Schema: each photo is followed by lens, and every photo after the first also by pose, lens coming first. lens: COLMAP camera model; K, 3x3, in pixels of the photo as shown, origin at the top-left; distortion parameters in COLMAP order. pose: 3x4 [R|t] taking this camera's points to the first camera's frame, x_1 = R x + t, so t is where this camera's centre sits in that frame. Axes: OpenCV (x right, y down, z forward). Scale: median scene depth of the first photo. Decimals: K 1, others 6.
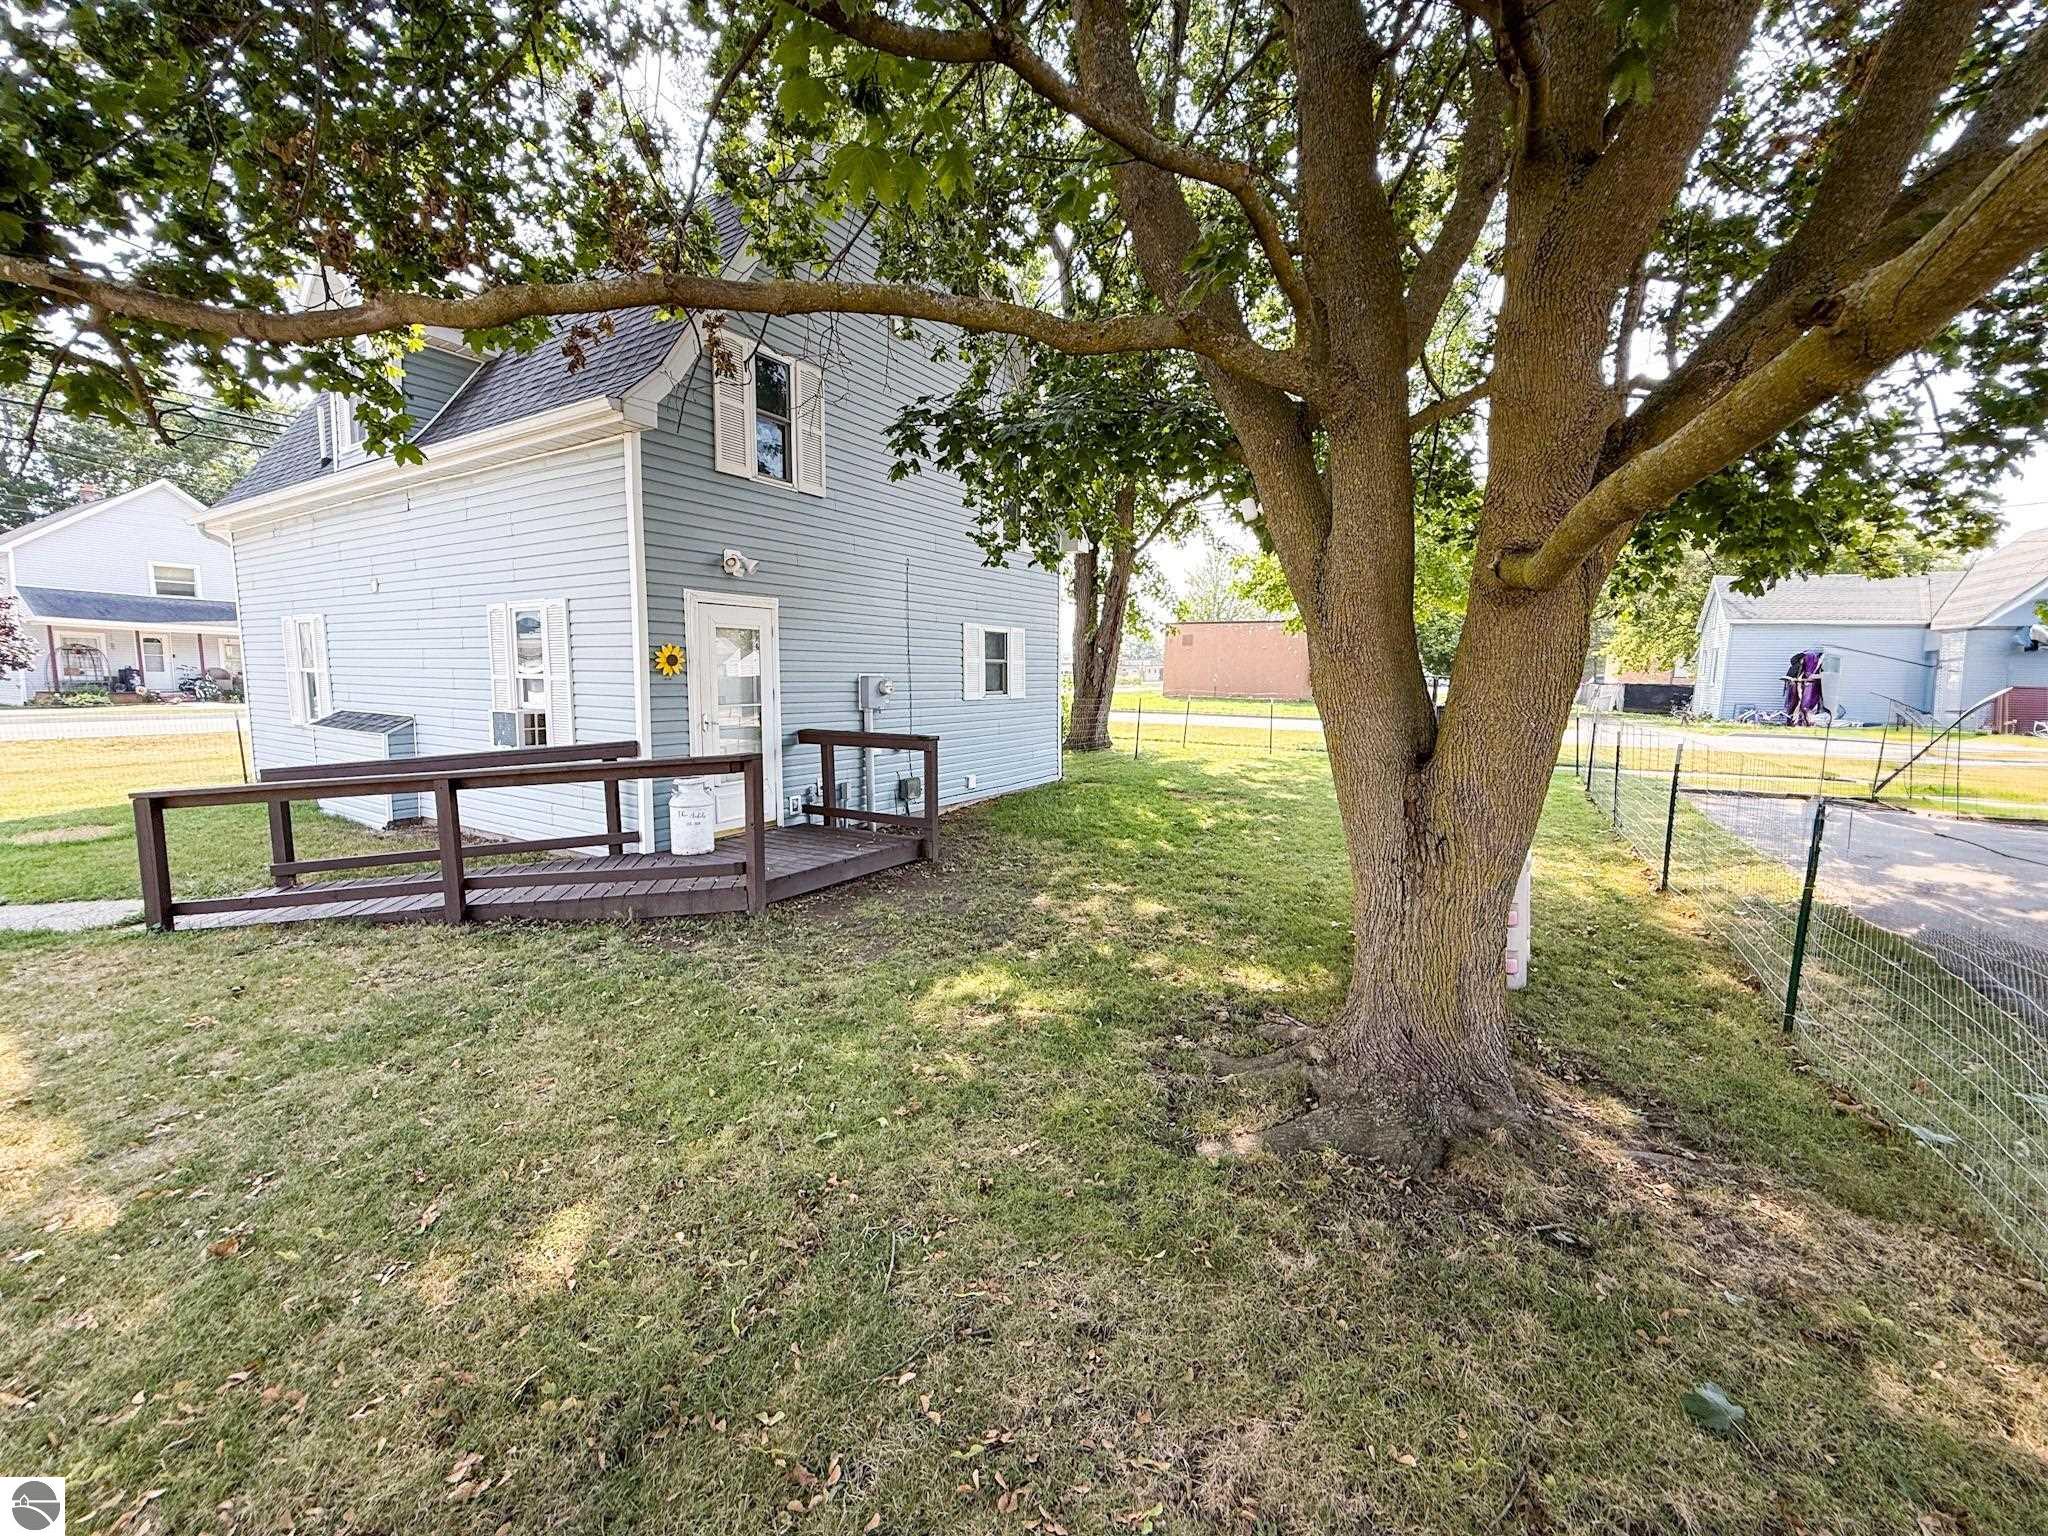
lens RADIAL K [[828.4, 0, 1016.6], [0, 828.4, 765.0], [0, 0, 1]] dist [0.005993, 0.000351]
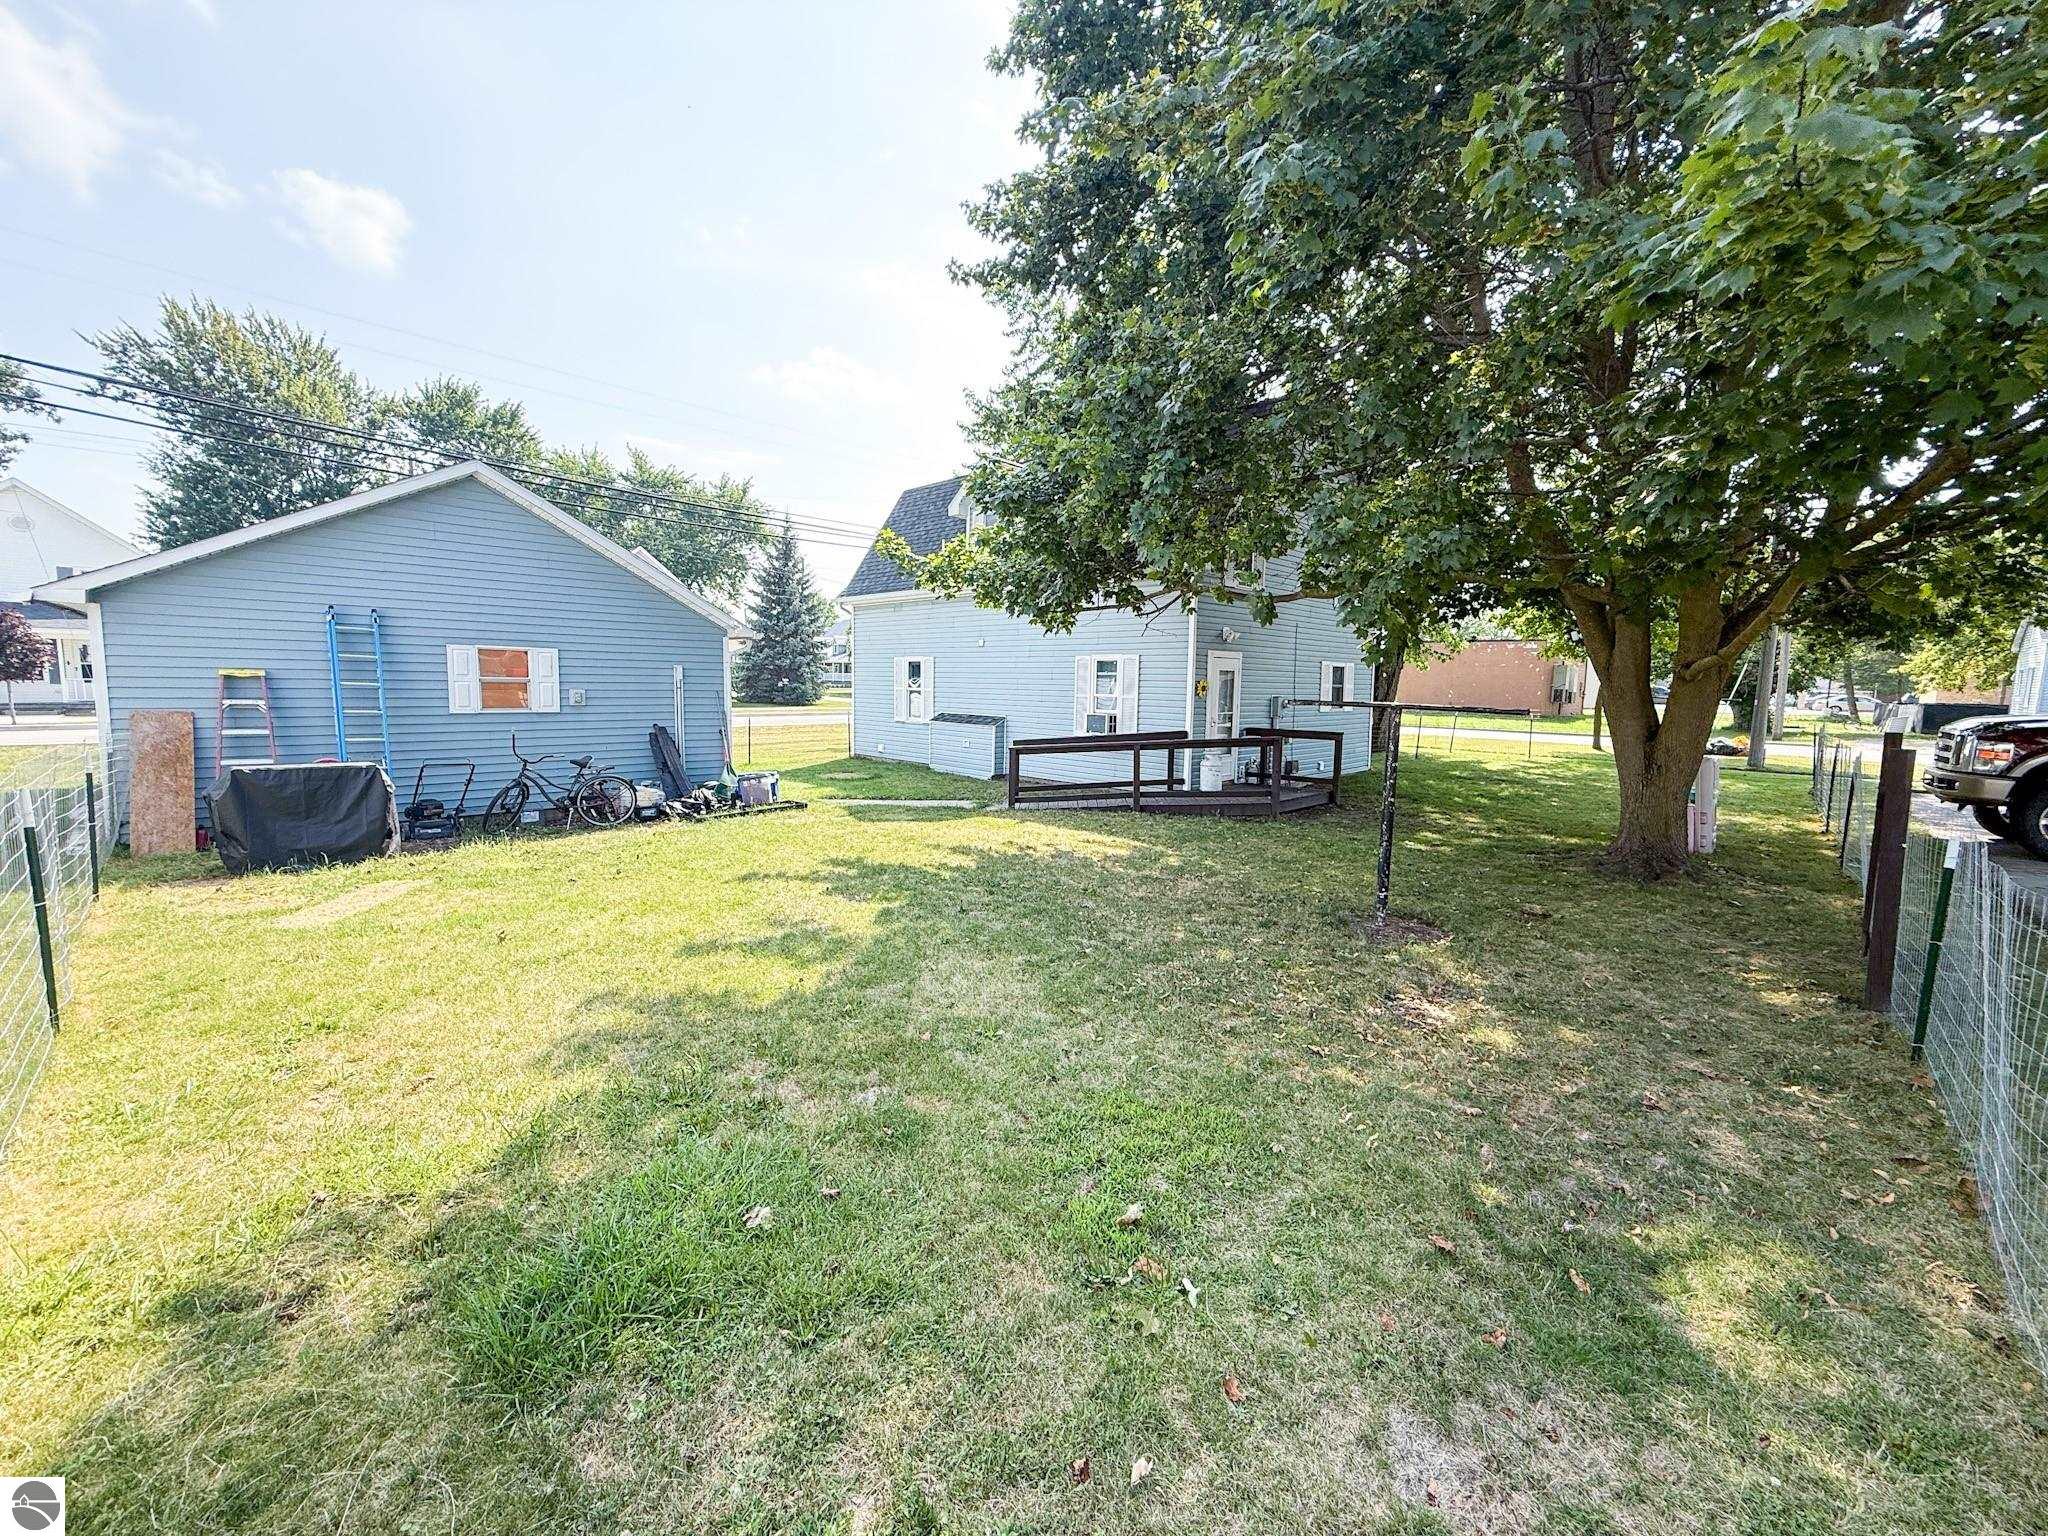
lens RADIAL K [[828.4, 0, 1015.3], [0, 828.4, 768.7], [0, 0, 1]] dist [0.005993, 0.000351]
pose [[0.975749, 0.029969, -0.216833, -0.401468], [-0.031826, 0.999481, -0.005073, 0.076524], [0.216568, 0.011851, 0.976196, -0.888356]]
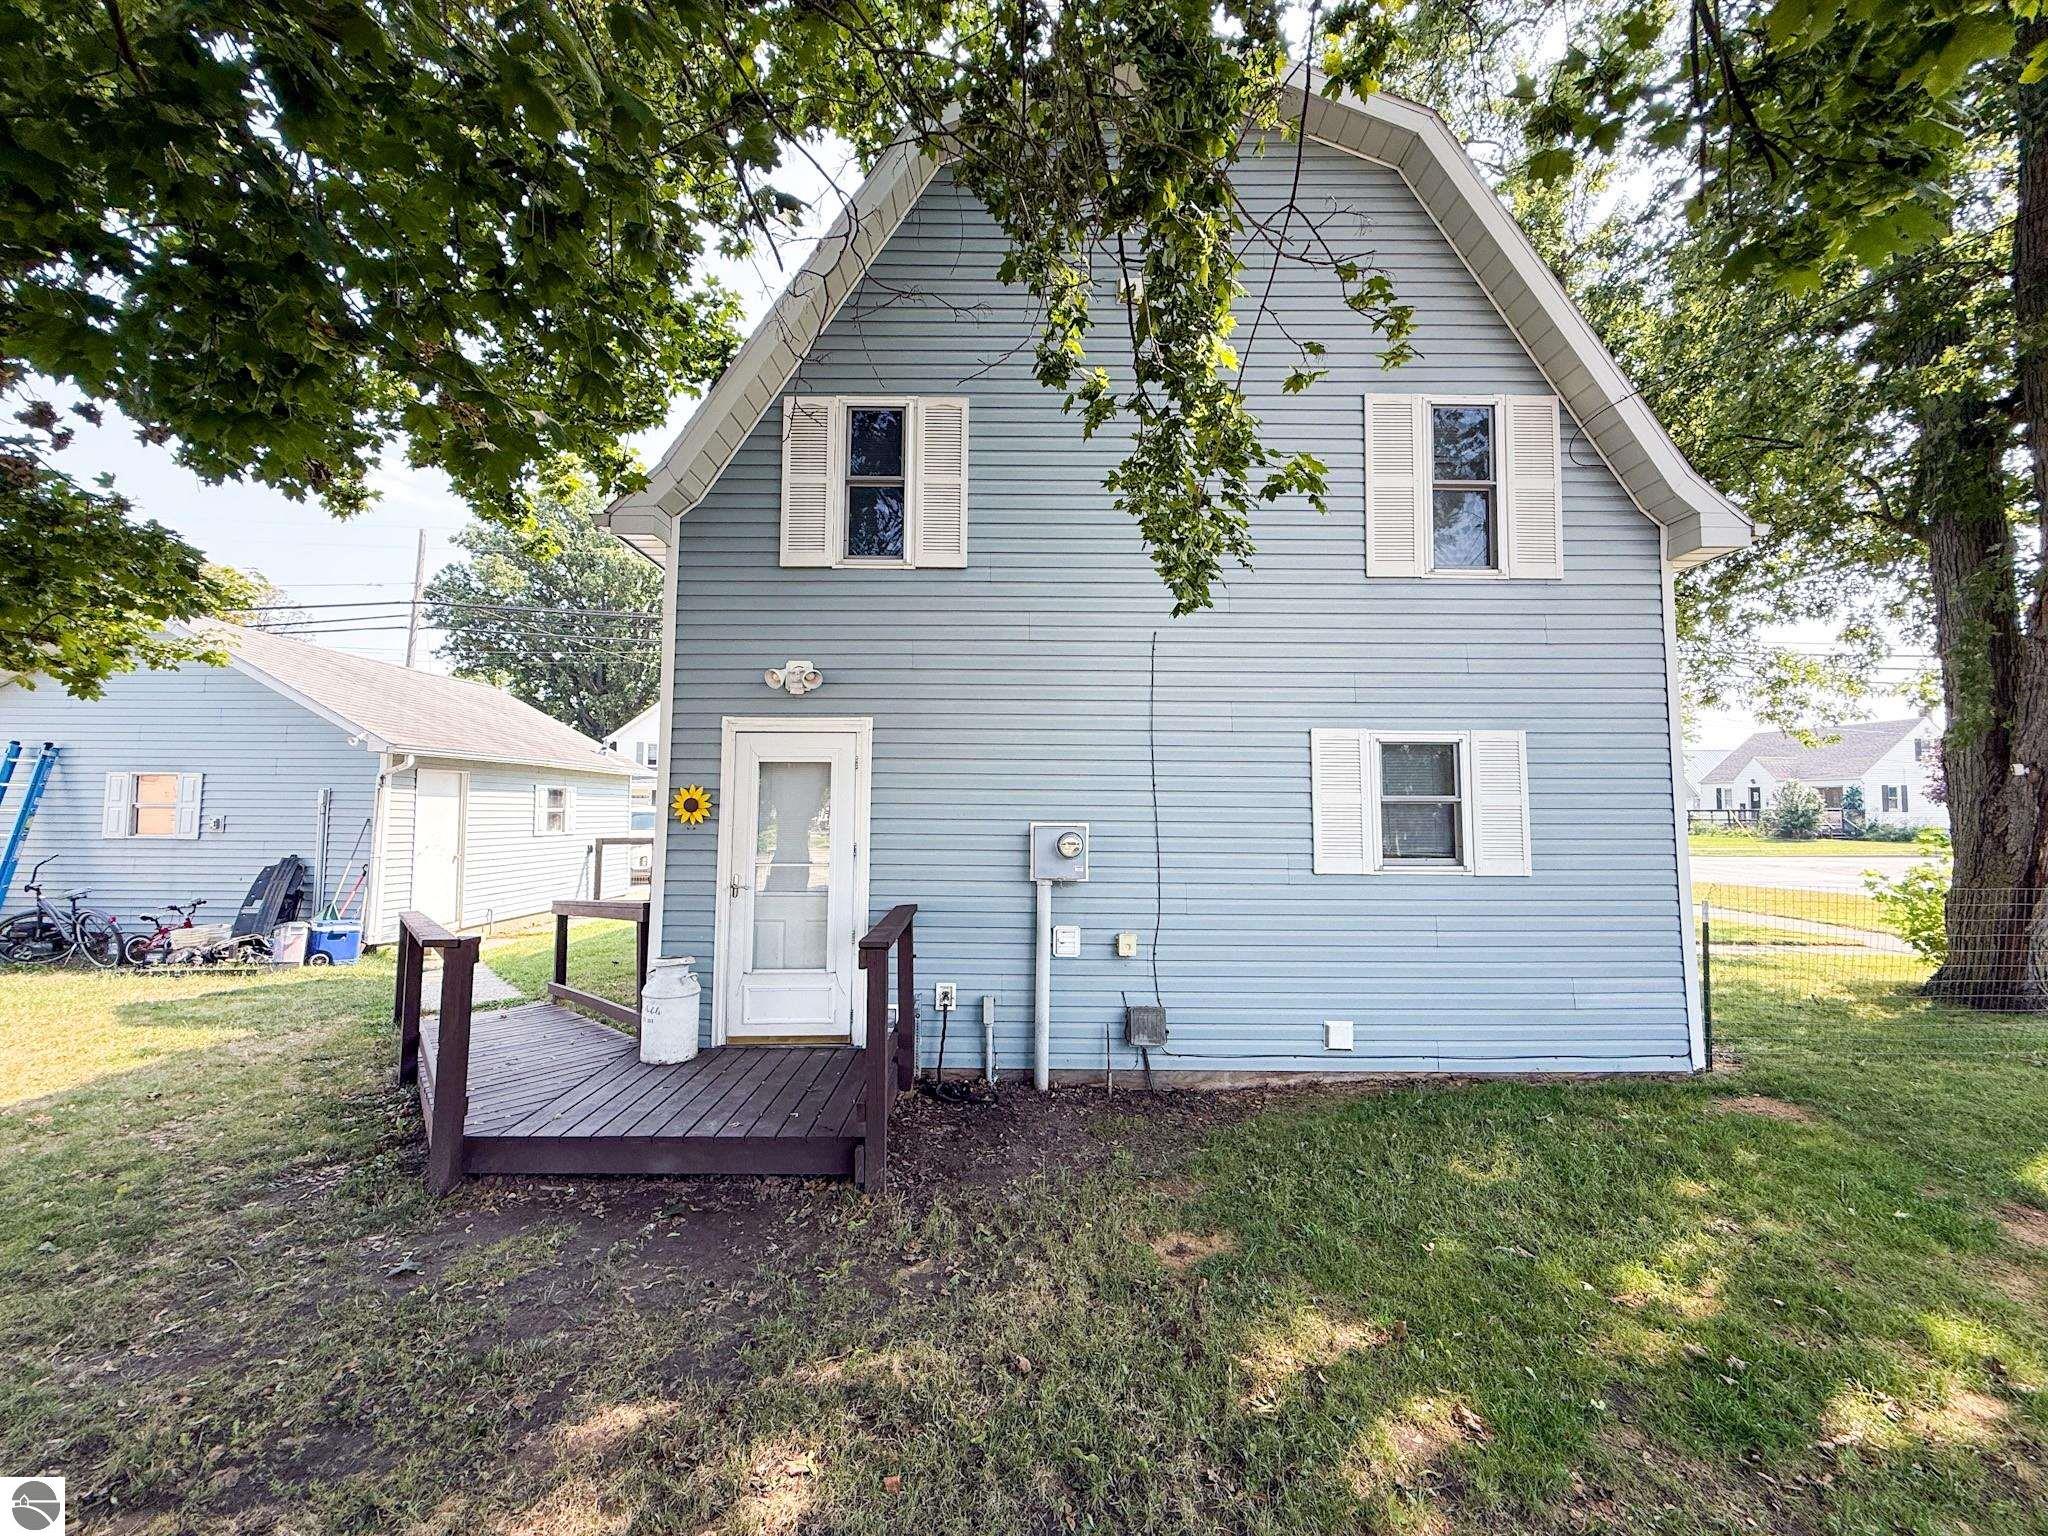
lens RADIAL K [[828.4, 0, 1018.8], [0, 828.4, 762.0], [0, 0, 1]] dist [0.005993, 0.000351]
pose [[0.526029, -0.051925, -0.848880, 0.428793], [-0.095238, 0.988260, -0.119467, -0.100084], [0.845117, 0.143689, 0.514908, 0.831104]]
